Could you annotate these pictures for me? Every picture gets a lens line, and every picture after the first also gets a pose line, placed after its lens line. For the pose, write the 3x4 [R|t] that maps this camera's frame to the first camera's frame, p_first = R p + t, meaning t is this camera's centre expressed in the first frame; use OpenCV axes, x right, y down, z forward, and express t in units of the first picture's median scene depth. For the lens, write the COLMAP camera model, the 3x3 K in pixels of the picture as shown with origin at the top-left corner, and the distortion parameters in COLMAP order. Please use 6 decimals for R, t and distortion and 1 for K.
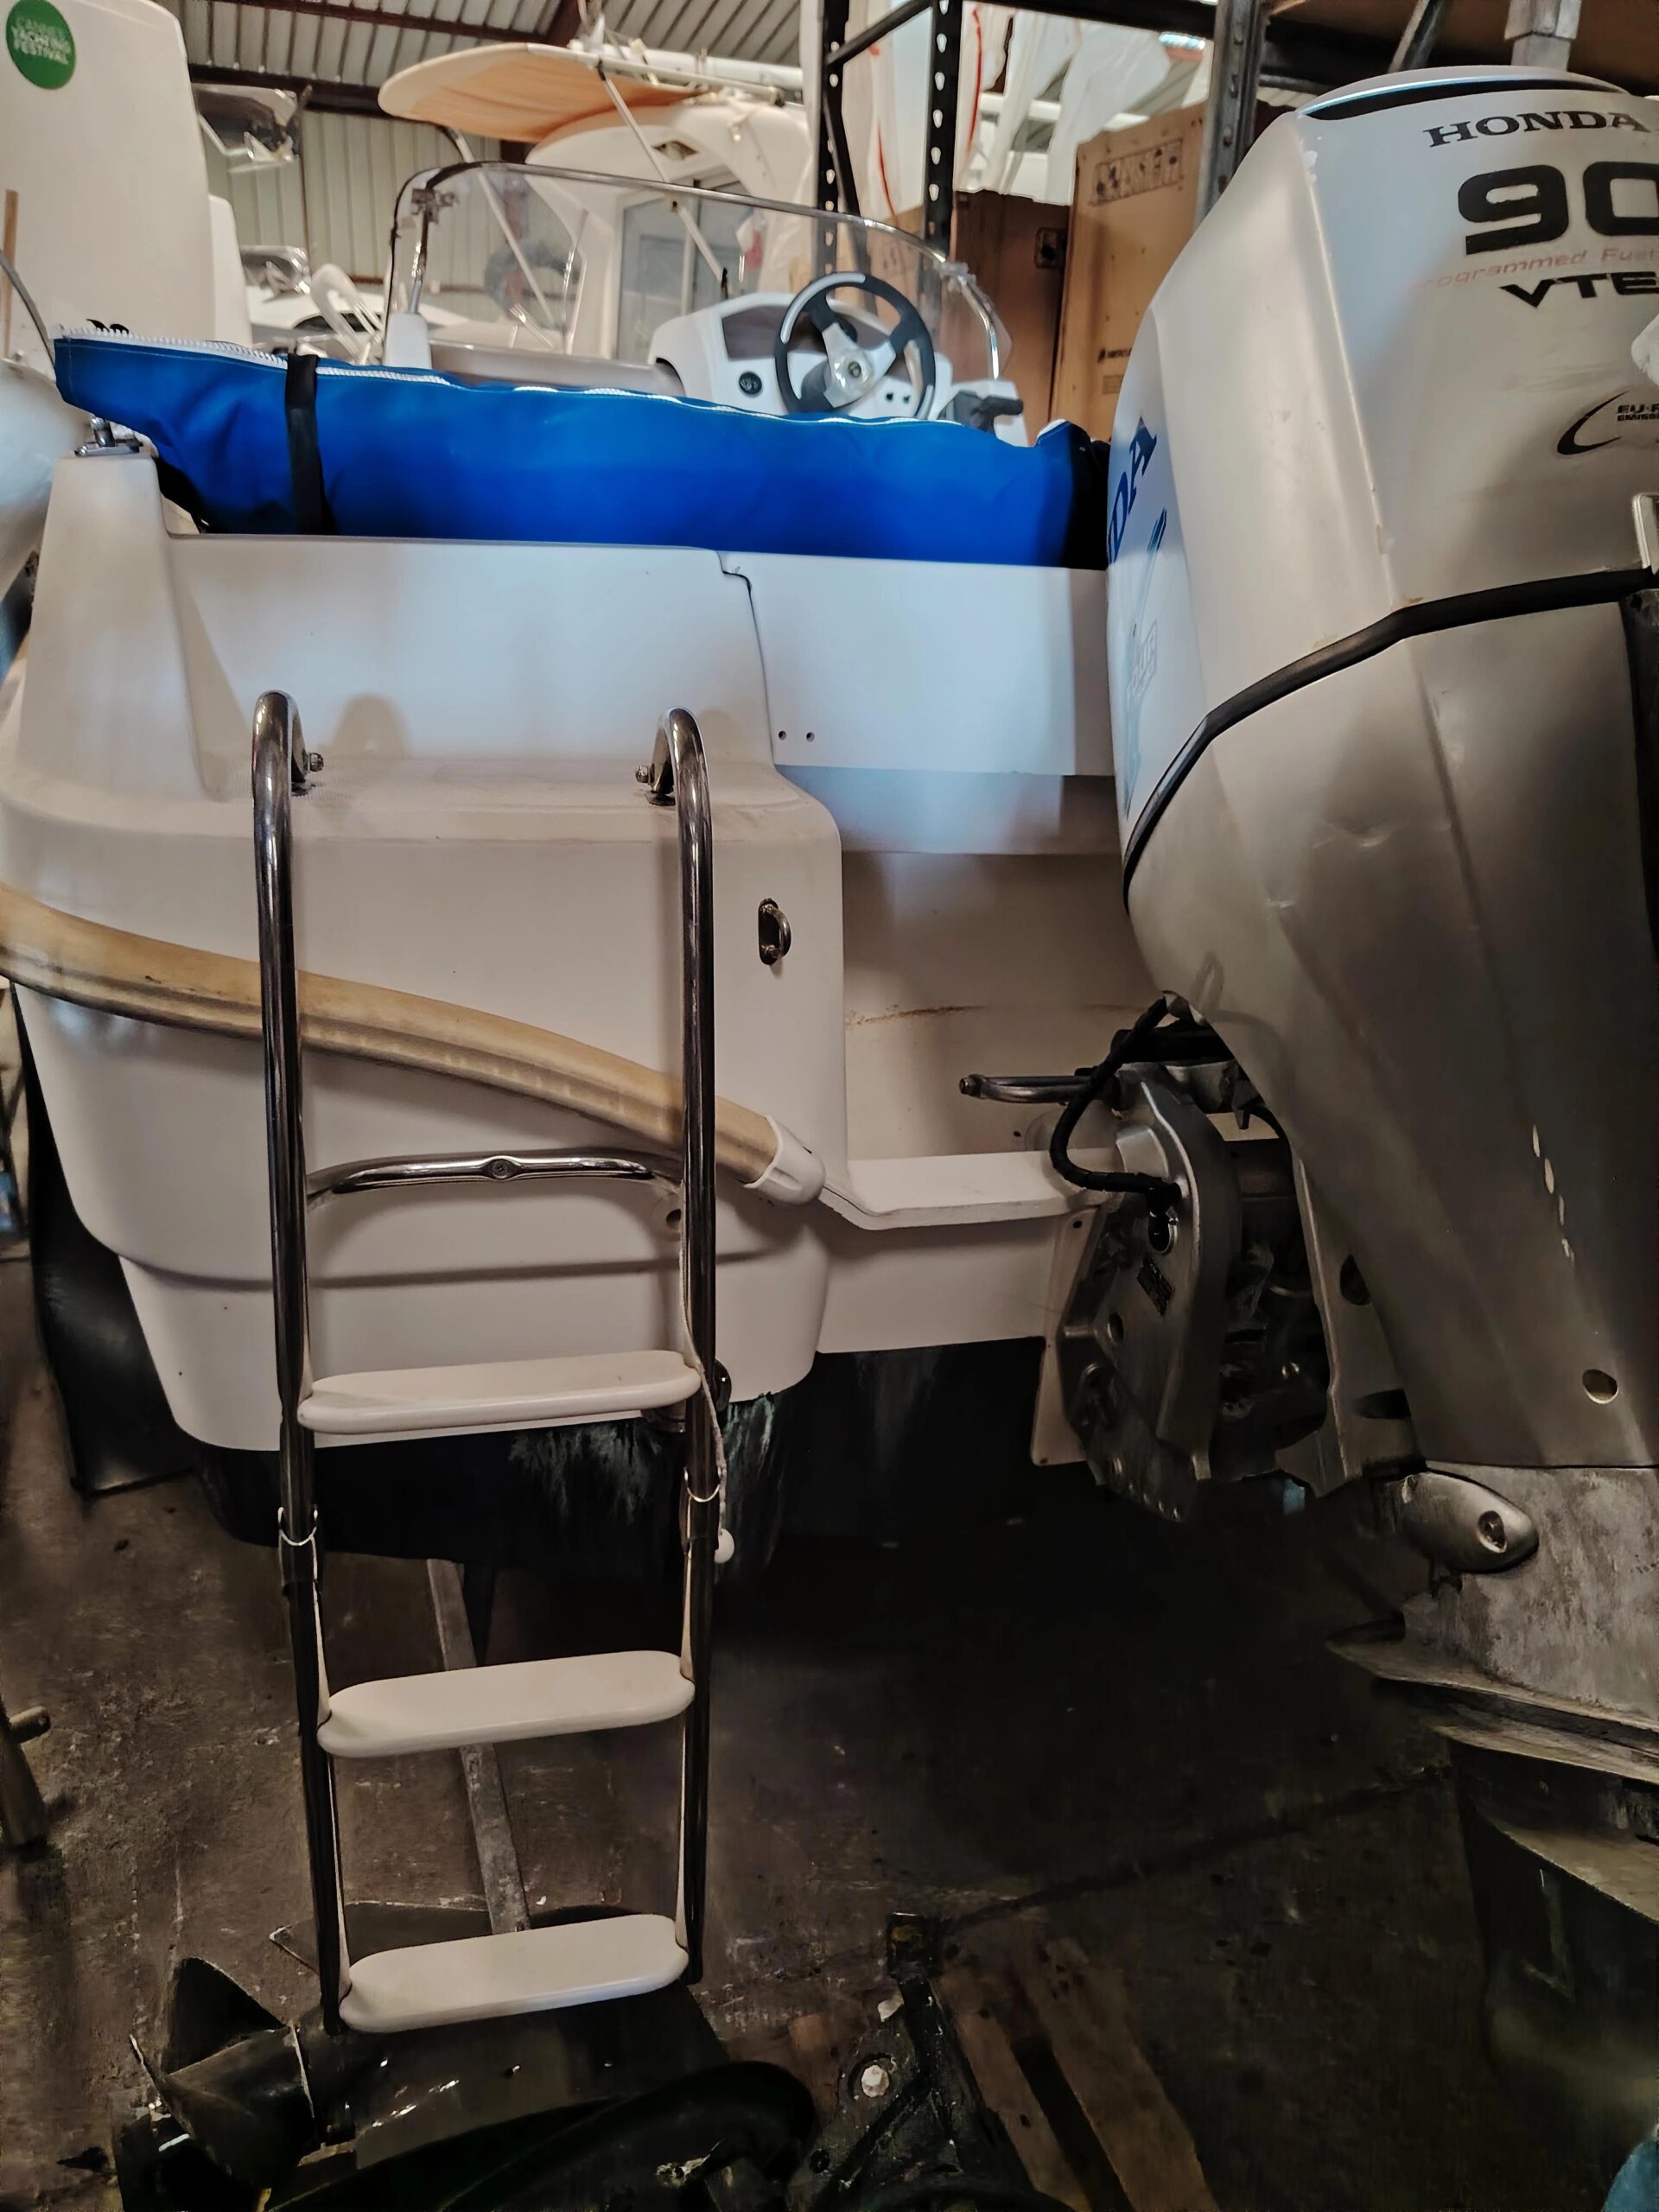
lens RADIAL K [[1592.6, 0, 843.5], [0, 1592.6, 1099.7], [0, 0, 1]] dist [0.016511, -0.003705]
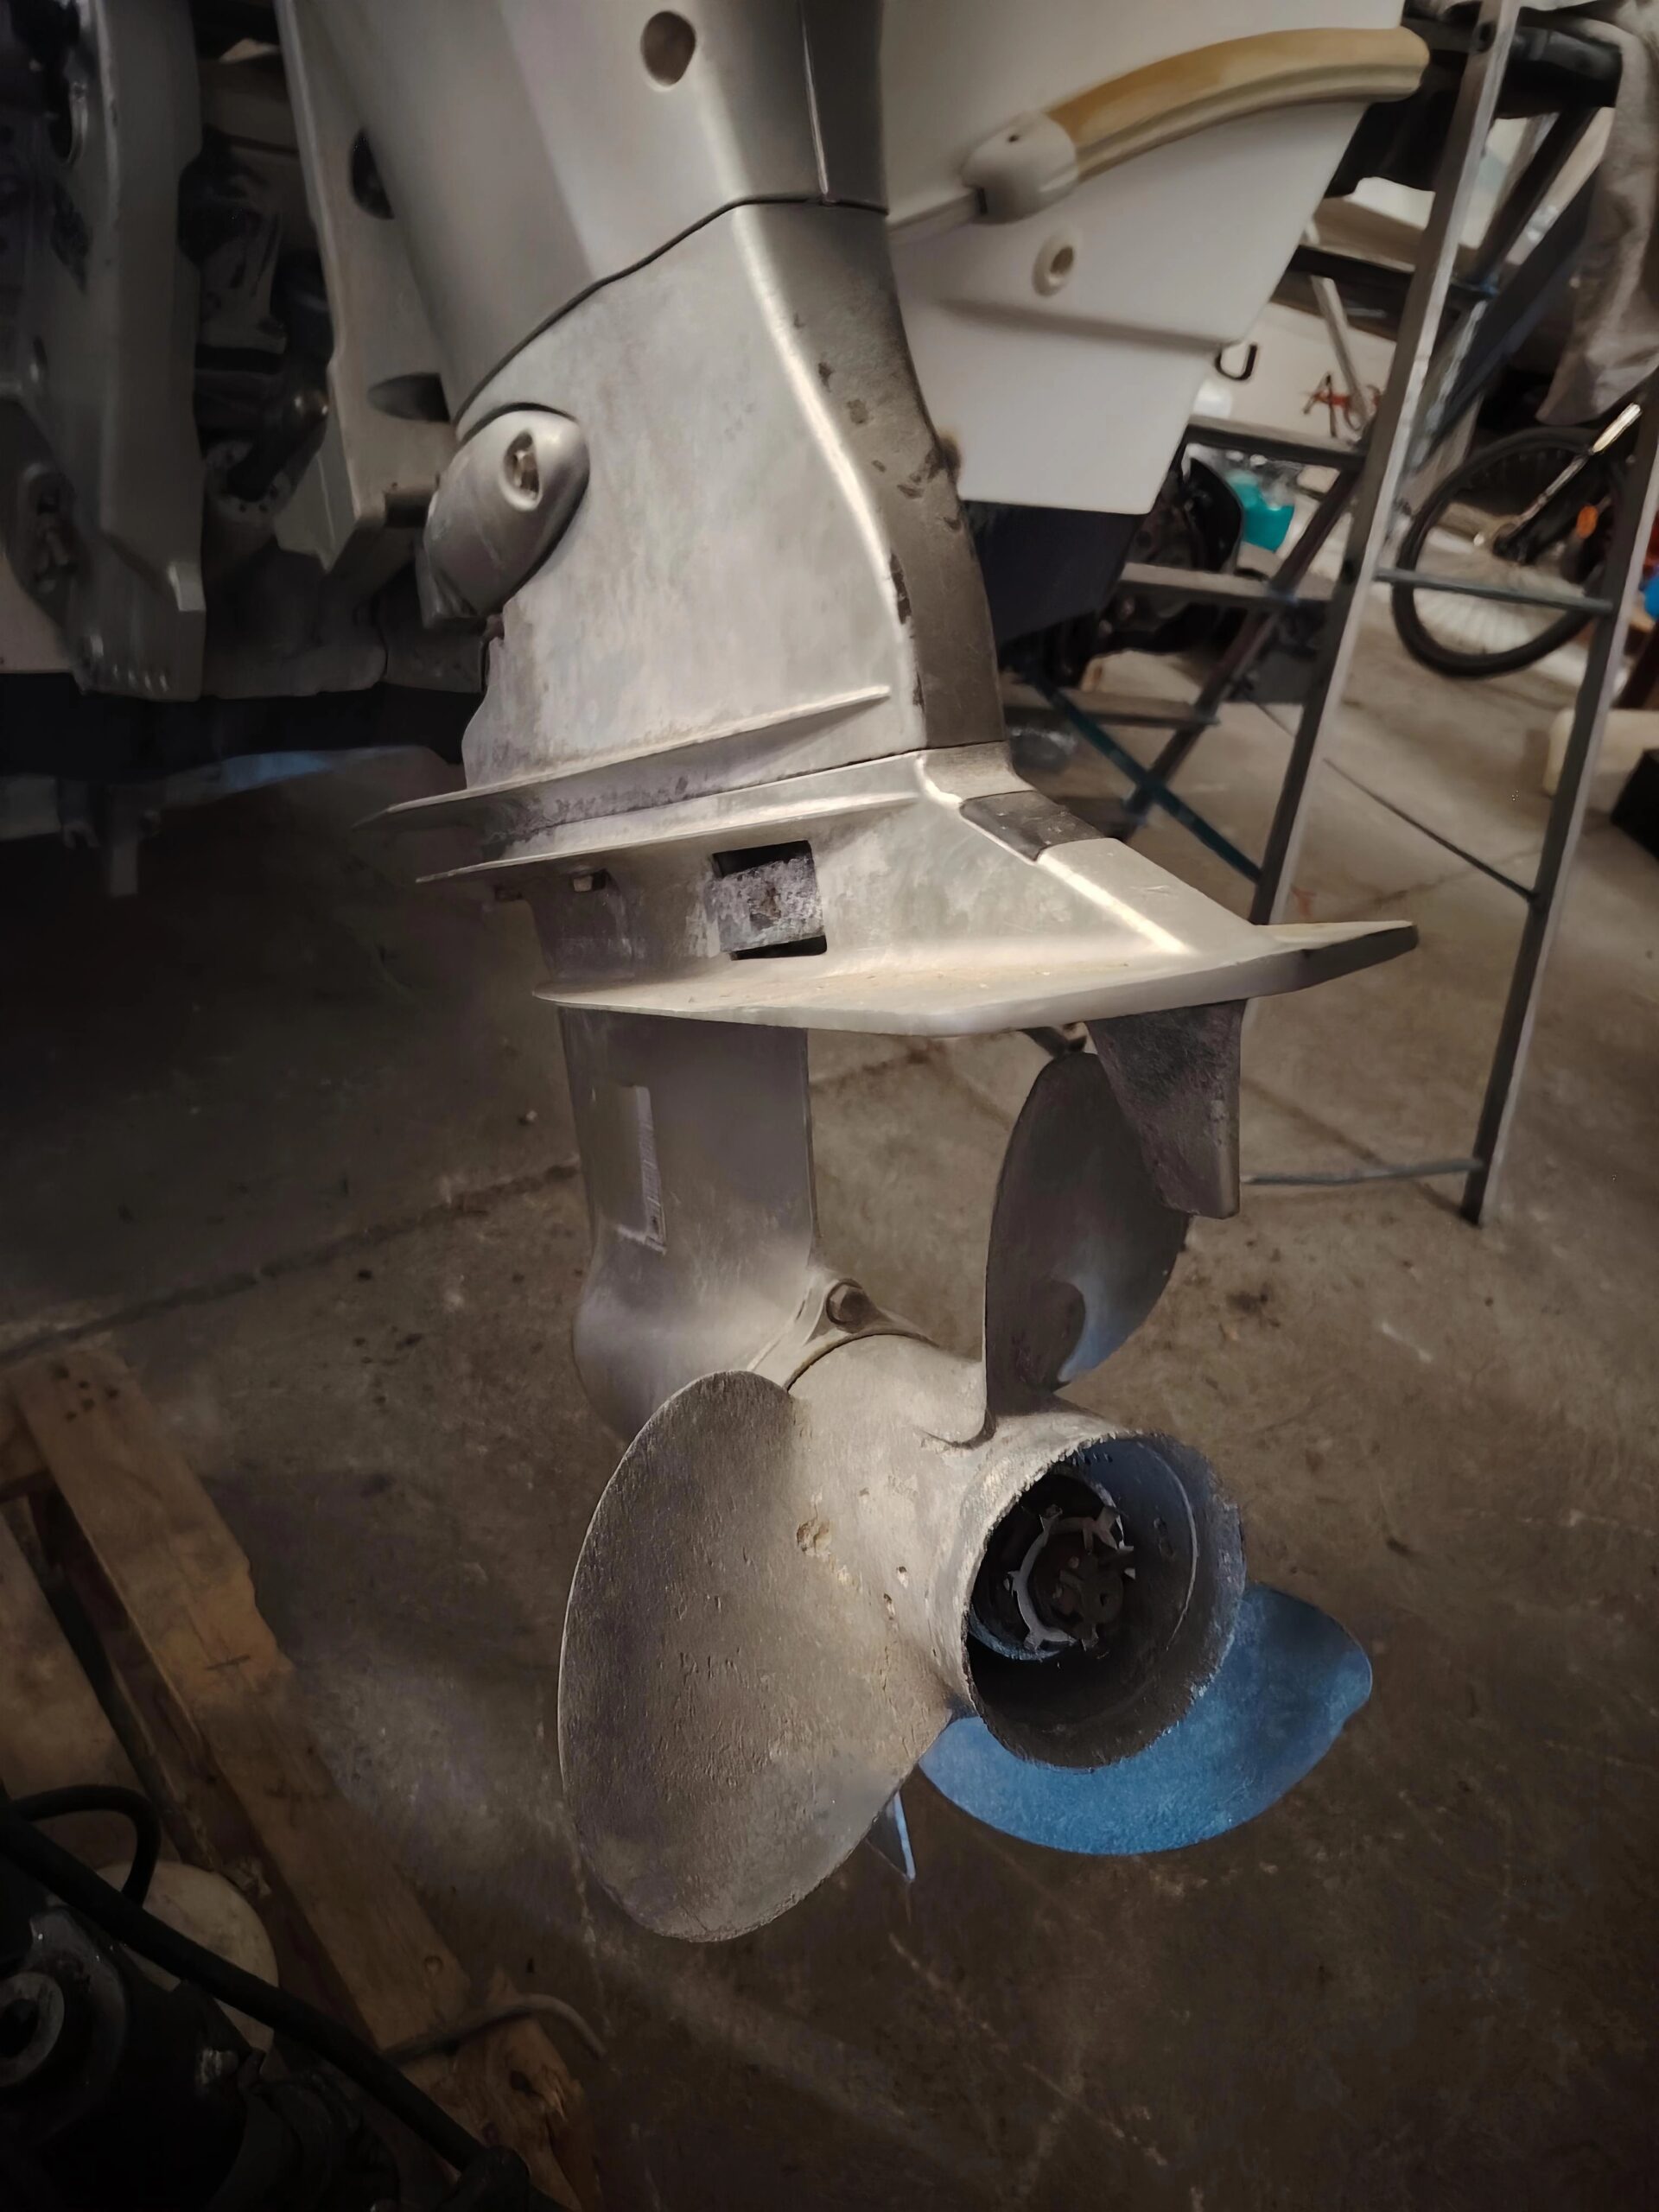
lens RADIAL K [[1592.6, 0, 843.5], [0, 1592.6, 1099.7], [0, 0, 1]] dist [0.016511, -0.003705]
pose [[0.924297, -0.063504, 0.376353, 0.215046], [-0.040701, 0.964039, 0.262626, 0.249041], [-0.379497, -0.258062, 0.888474, 0.306570]]
